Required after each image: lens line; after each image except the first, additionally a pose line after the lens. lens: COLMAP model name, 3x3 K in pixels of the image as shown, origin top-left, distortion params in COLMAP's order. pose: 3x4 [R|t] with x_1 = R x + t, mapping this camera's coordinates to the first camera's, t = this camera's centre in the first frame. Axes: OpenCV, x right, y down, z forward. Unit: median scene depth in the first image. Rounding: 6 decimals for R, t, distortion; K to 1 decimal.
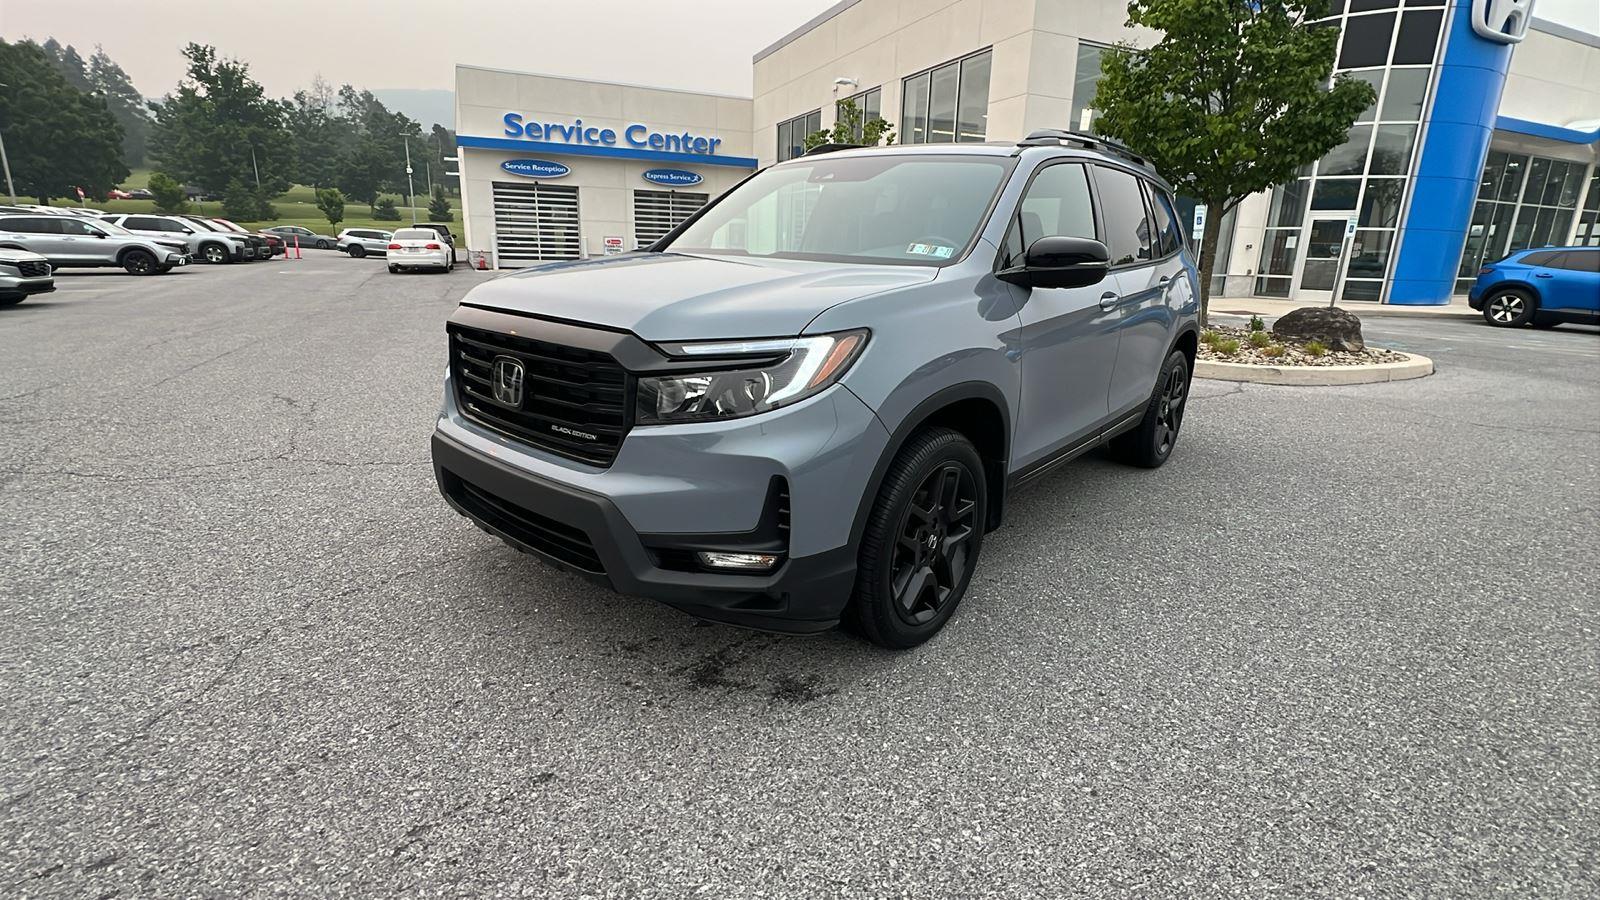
lens RADIAL K [[730.4, 0, 791.0], [0, 730.4, 446.7], [0, 0, 1]] dist [-0.000430, -0.002260]
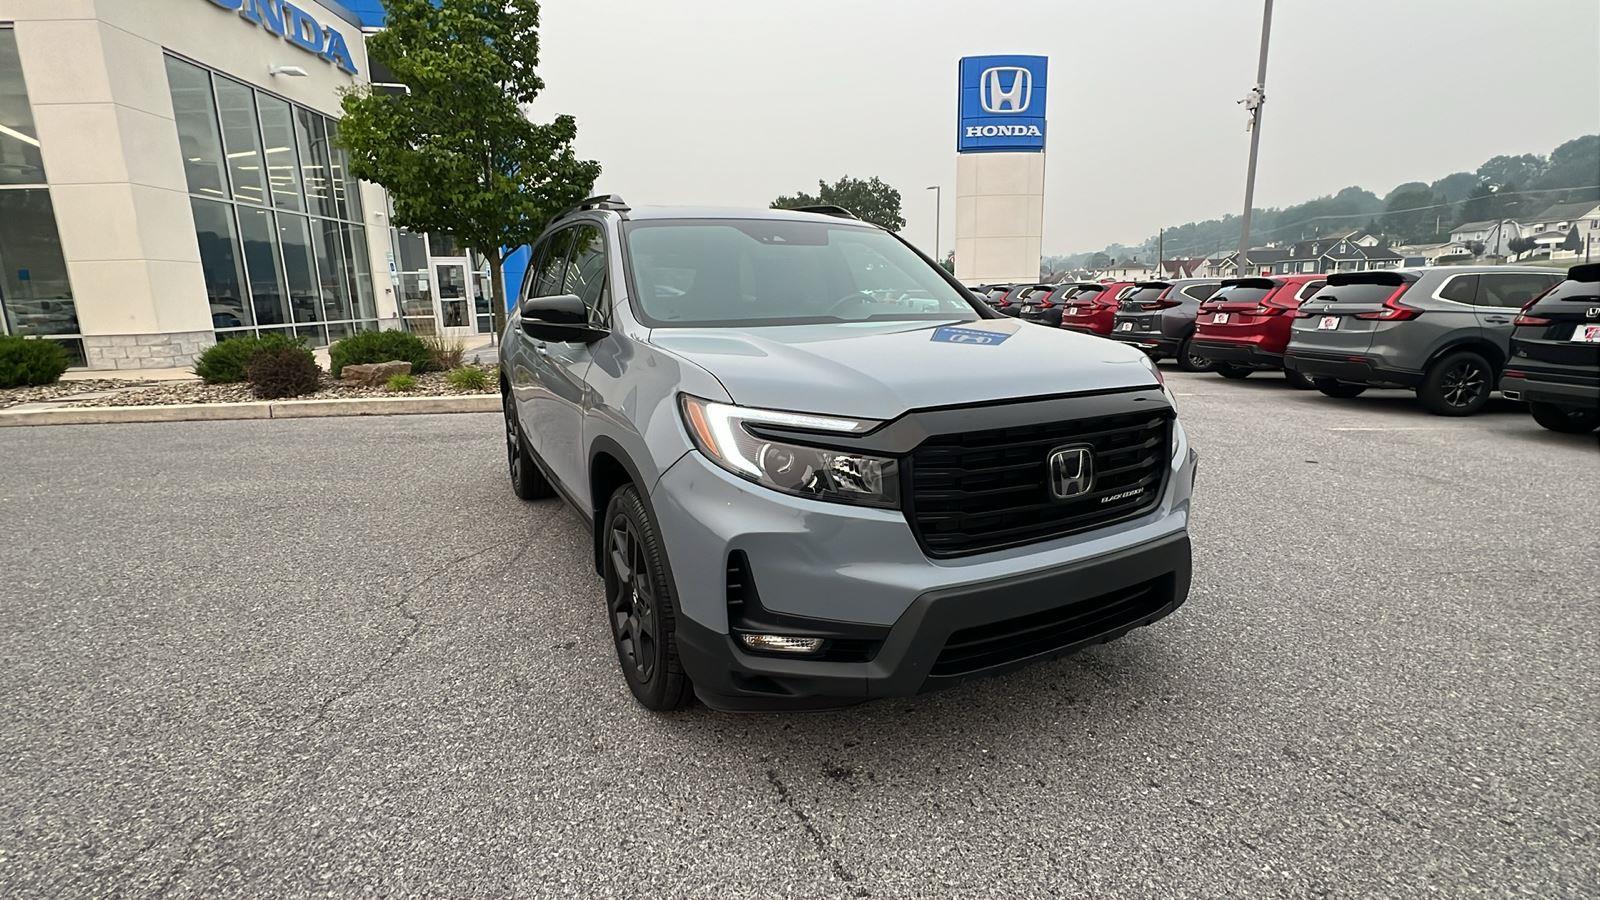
lens RADIAL K [[730.4, 0, 799.1], [0, 730.4, 443.2], [0, 0, 1]] dist [-0.000430, -0.002260]
pose [[0.375449, -0.219733, 0.900420, -0.133973], [0.271595, 0.954928, 0.119787, -0.032774], [-0.886157, 0.199576, 0.418205, 0.093152]]
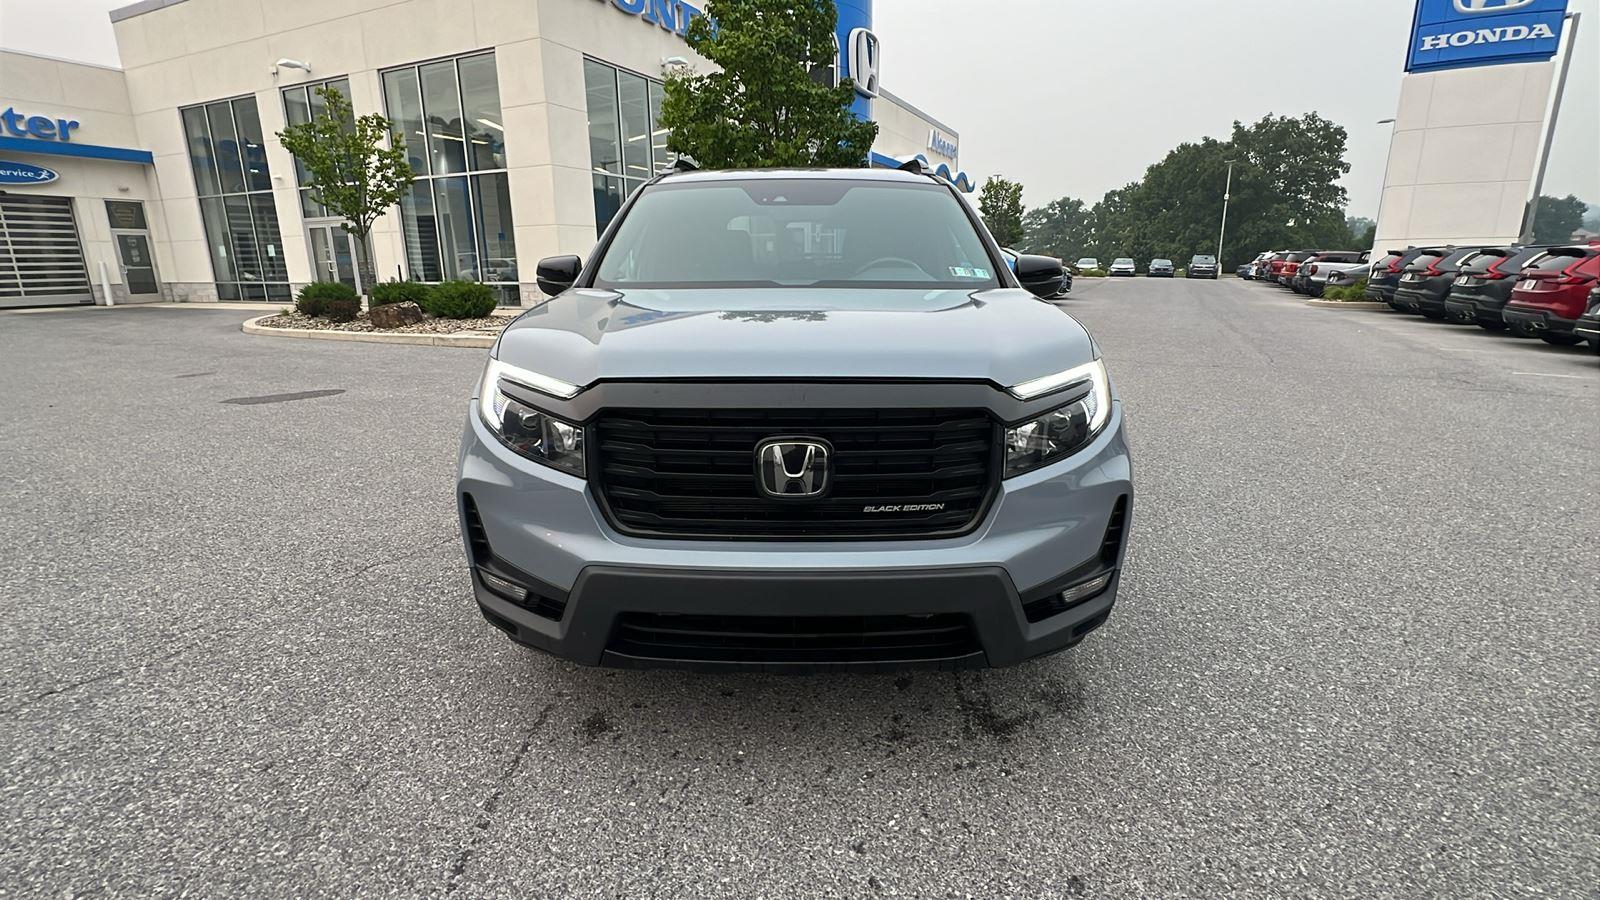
lens RADIAL K [[730.4, 0, 797.0], [0, 730.4, 447.0], [0, 0, 1]] dist [-0.000430, -0.002260]
pose [[0.768832, -0.191494, 0.610105, -0.087735], [0.196446, 0.978700, 0.059631, -0.016207], [-0.608528, 0.074006, 0.790074, 0.039536]]
